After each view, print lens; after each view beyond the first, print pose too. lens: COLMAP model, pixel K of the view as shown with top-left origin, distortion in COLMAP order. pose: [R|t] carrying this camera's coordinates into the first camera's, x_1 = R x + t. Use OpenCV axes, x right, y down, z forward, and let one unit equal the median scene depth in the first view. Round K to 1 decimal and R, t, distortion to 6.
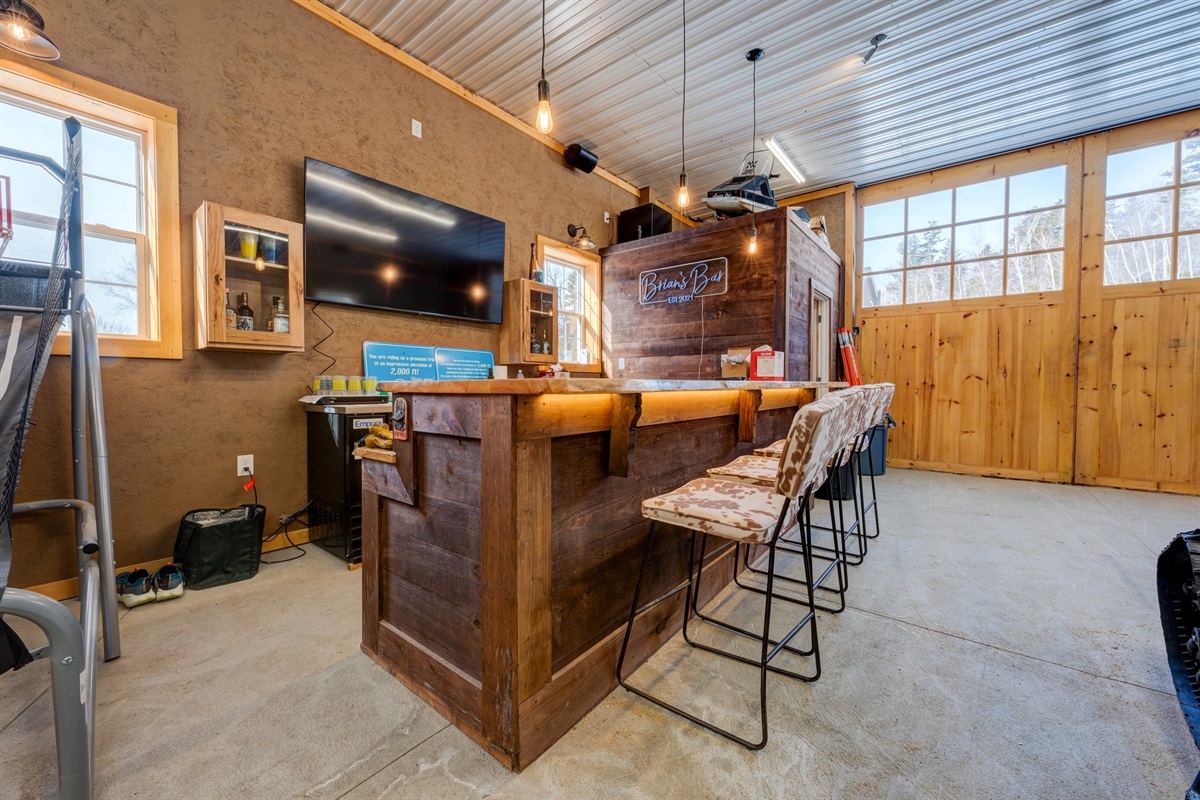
lens RADIAL K [[511.2, 0, 625.8], [0, 511.2, 398.7], [0, 0, 1]] dist [-0.000173, -0.000390]
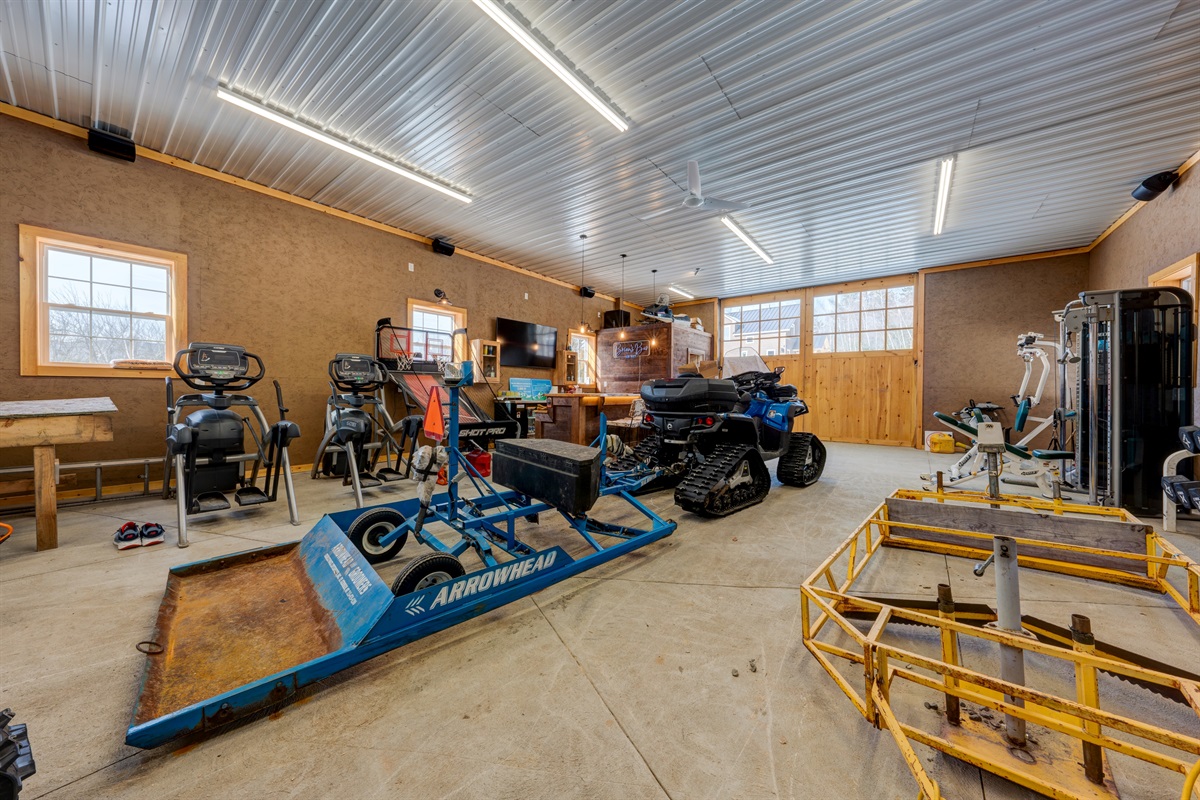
lens RADIAL K [[511.2, 0, 625.8], [0, 511.2, 398.7], [0, 0, 1]] dist [-0.000173, -0.000390]
pose [[0.999898, 0.008198, 0.011735, 0.060345], [-0.008049, 0.999887, -0.012707, 0.022082], [-0.011838, 0.012611, 0.999850, -1.302772]]
